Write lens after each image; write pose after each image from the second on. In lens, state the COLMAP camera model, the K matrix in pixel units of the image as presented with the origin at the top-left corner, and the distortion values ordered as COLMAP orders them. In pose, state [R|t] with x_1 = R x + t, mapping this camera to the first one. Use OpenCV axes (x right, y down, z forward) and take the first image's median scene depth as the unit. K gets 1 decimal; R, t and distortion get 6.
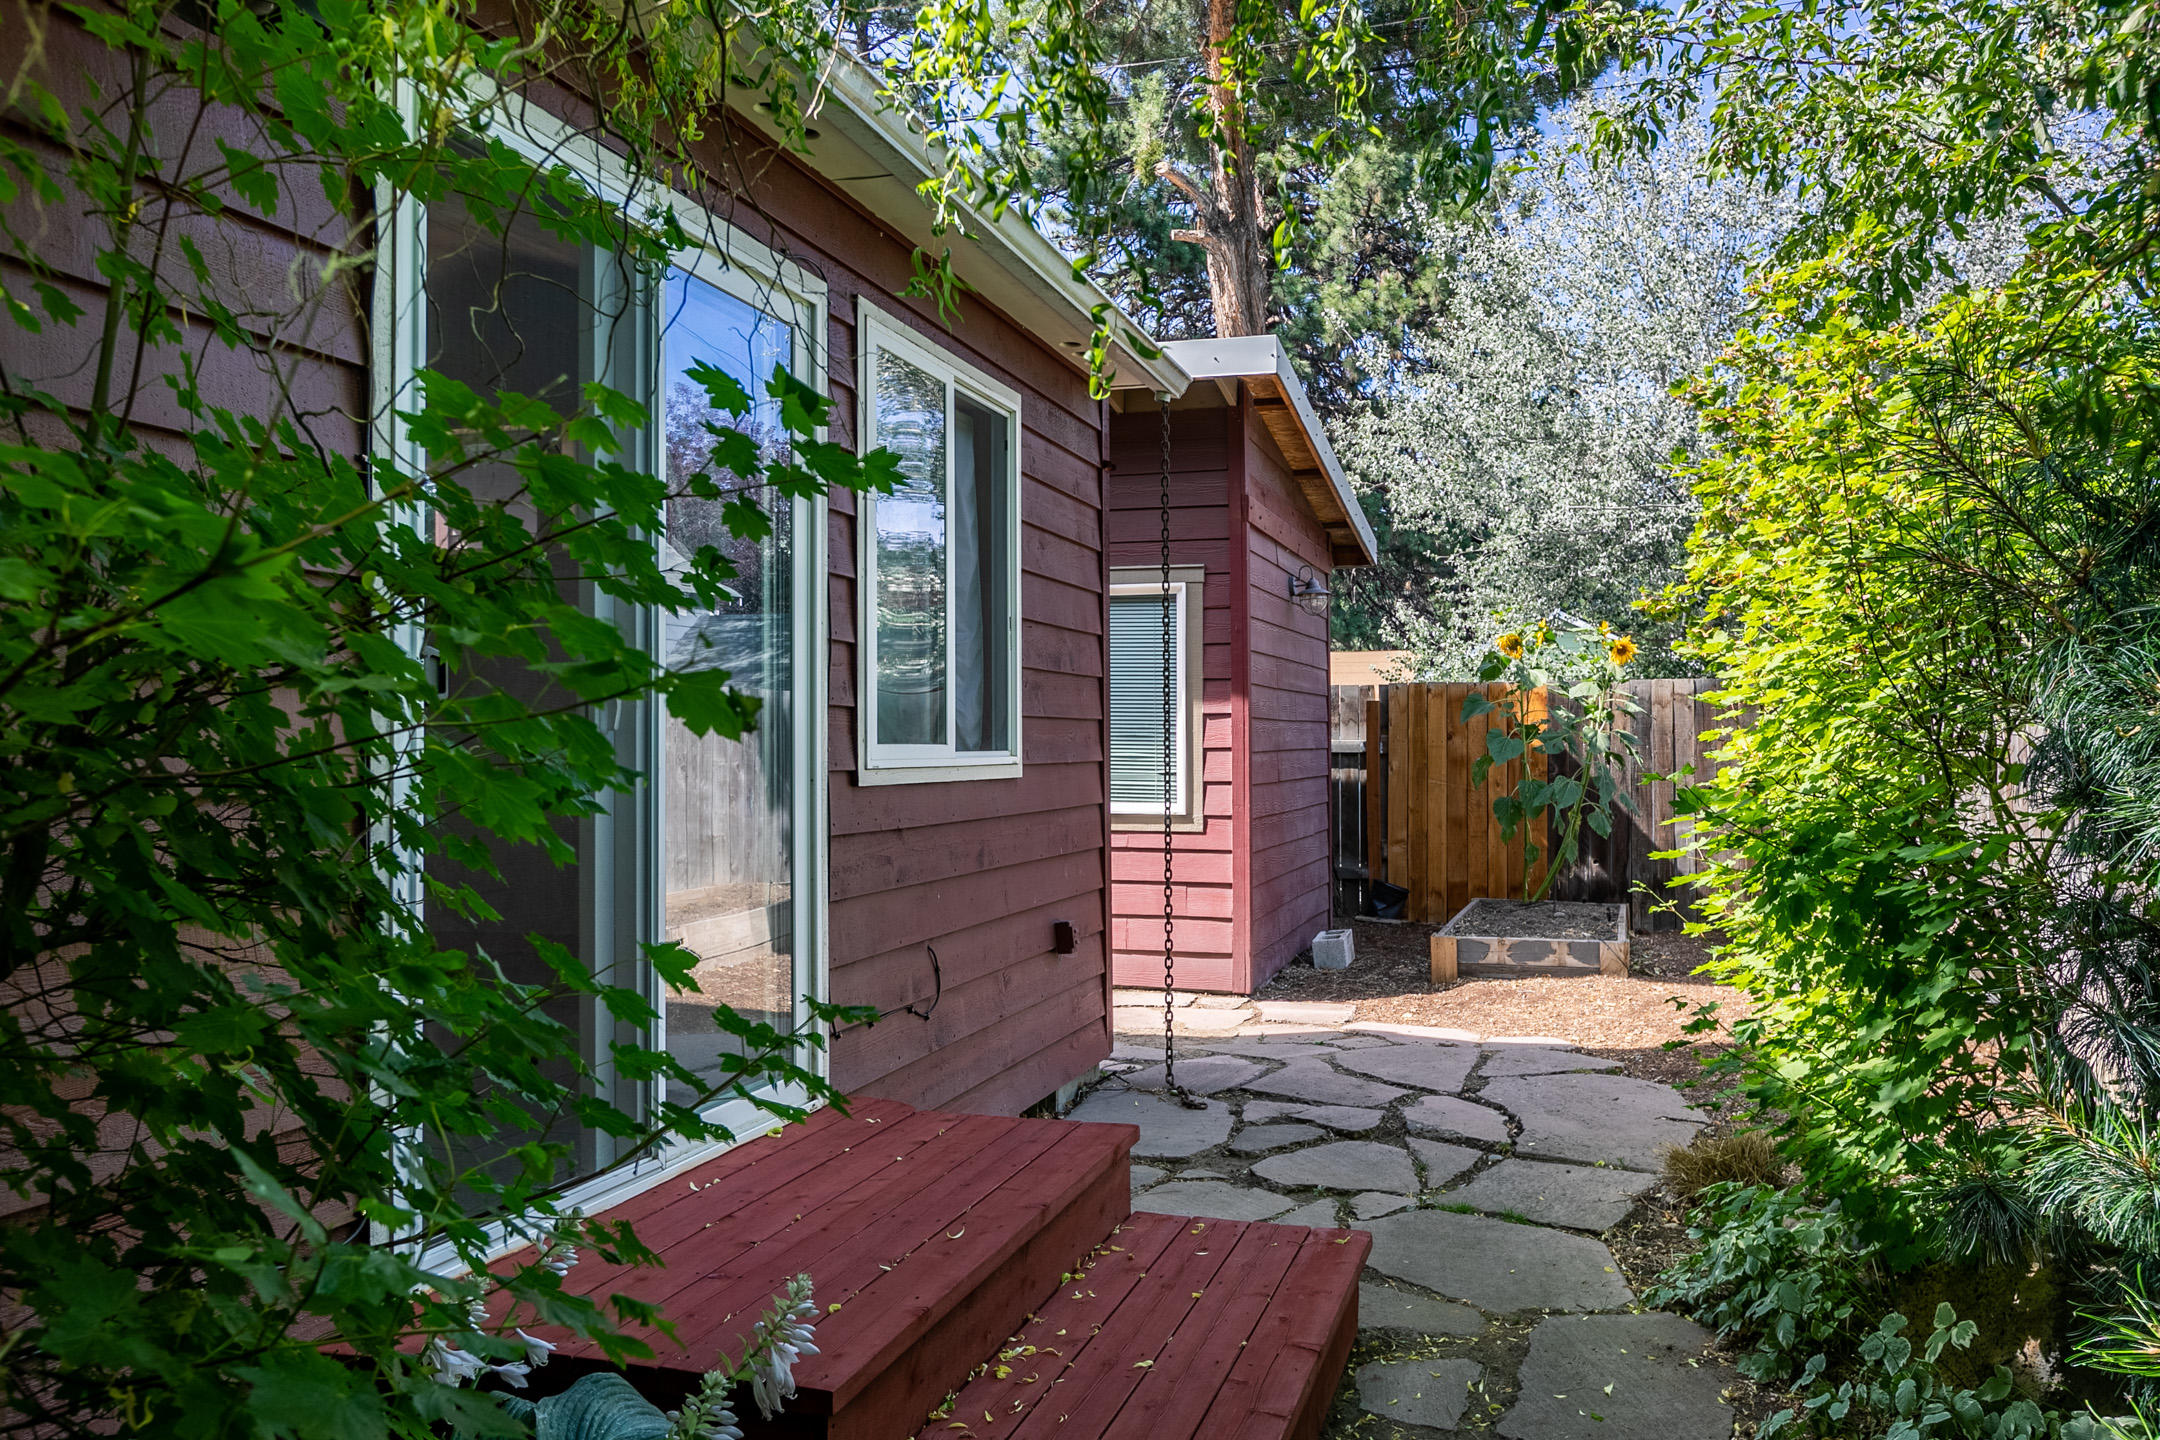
lens RADIAL K [[1618.5, 0, 1090.9], [0, 1618.5, 720.4], [0, 0, 1]] dist [0.019794, -0.030017]
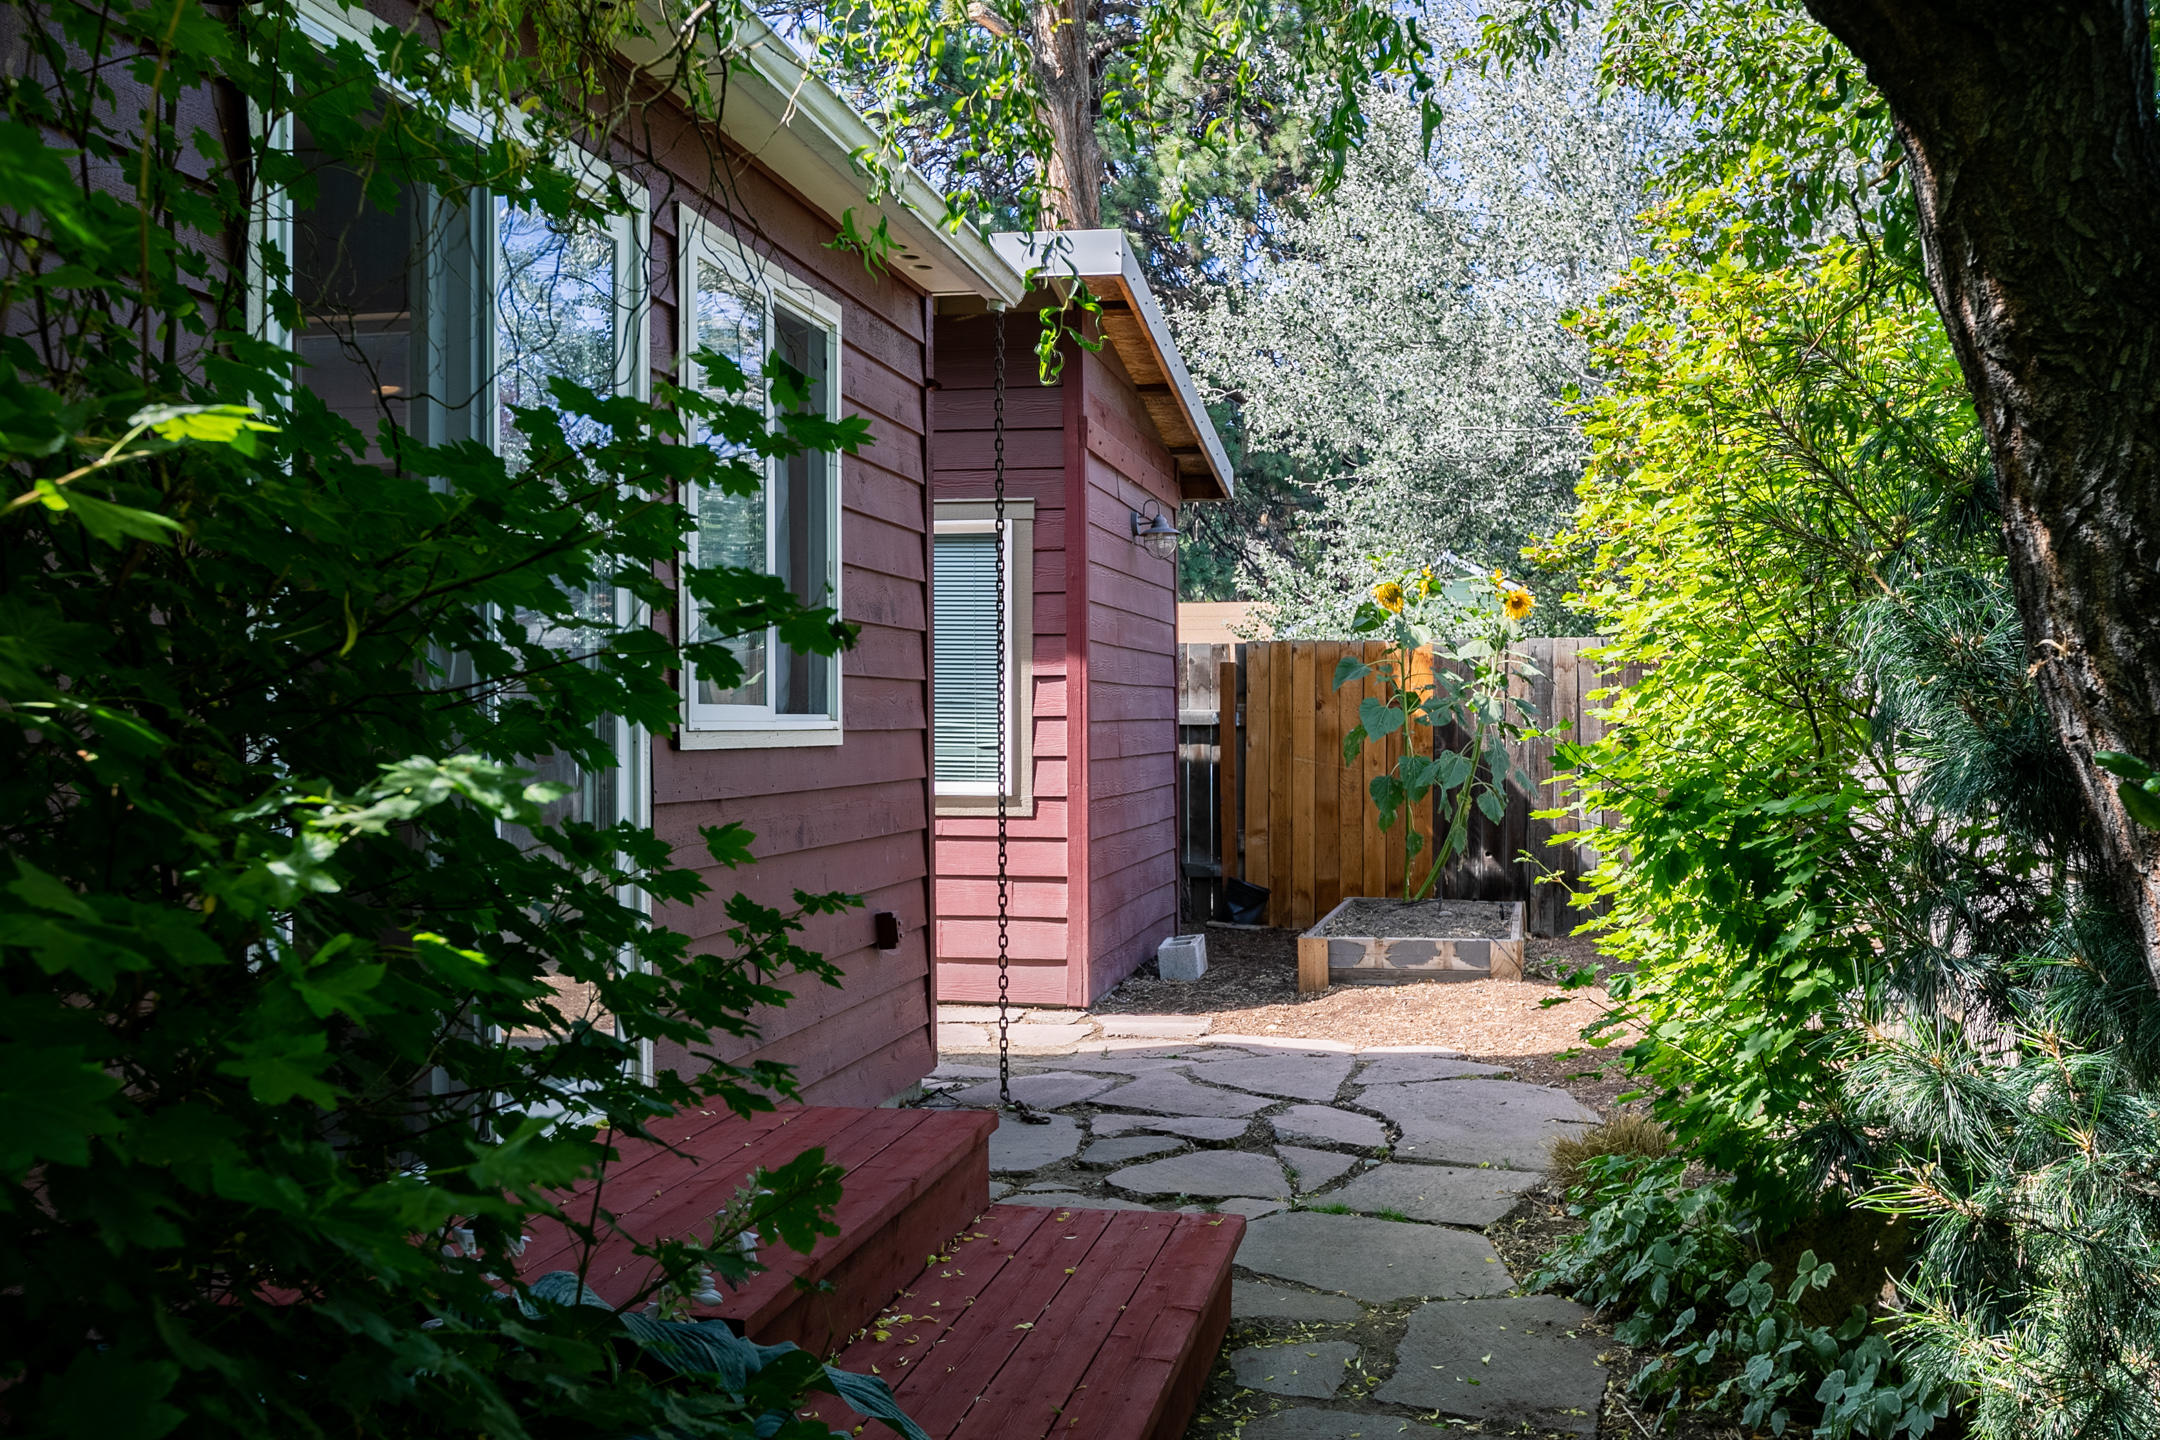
lens RADIAL K [[2082.6, 0, 1071.2], [0, 2082.6, 718.0], [0, 0, 1]] dist [-0.018047, 0.000000]
pose [[0.994824, 0.000394, 0.101608, -0.036427], [-0.001777, 0.999907, 0.013525, 0.005557], [-0.101593, -0.013636, 0.994733, -0.136665]]
